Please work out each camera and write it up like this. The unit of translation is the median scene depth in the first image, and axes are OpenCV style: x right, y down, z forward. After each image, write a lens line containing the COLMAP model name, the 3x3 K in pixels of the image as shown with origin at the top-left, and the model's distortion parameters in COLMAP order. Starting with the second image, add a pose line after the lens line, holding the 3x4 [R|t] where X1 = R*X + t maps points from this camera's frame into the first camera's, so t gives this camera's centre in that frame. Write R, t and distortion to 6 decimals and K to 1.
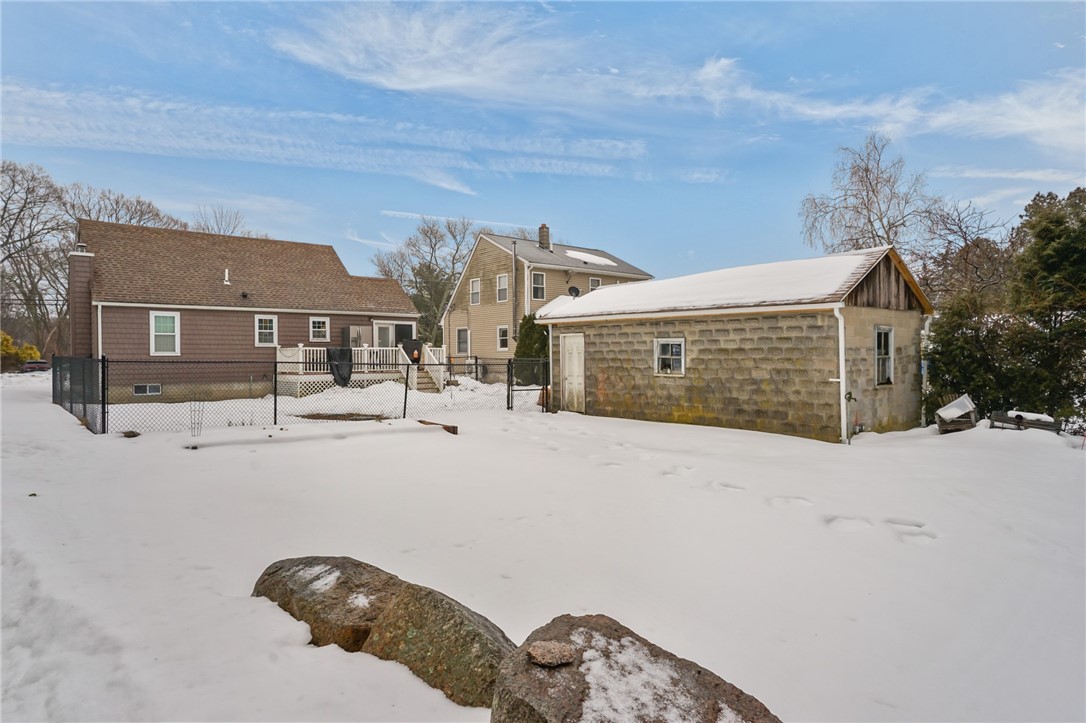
lens RADIAL K [[644.2, 0, 542.7], [0, 644.2, 394.5], [0, 0, 1]] dist [-0.036802, 0.041752]
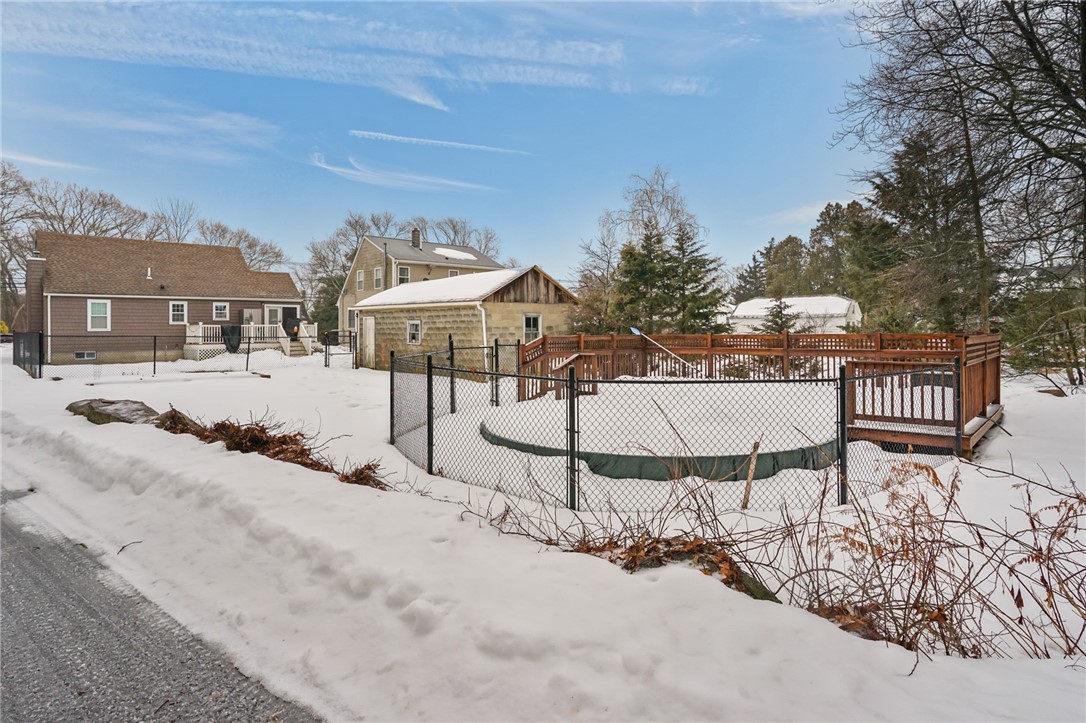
lens RADIAL K [[602.5, 0, 548.5], [0, 602.5, 357.3], [0, 0, 1]] dist [-0.058602, 0.040609]
pose [[0.997380, -0.004143, 0.072217, 0.273925], [0.004953, 0.999927, -0.011038, 0.014225], [-0.072166, 0.011366, 0.997328, -0.330572]]
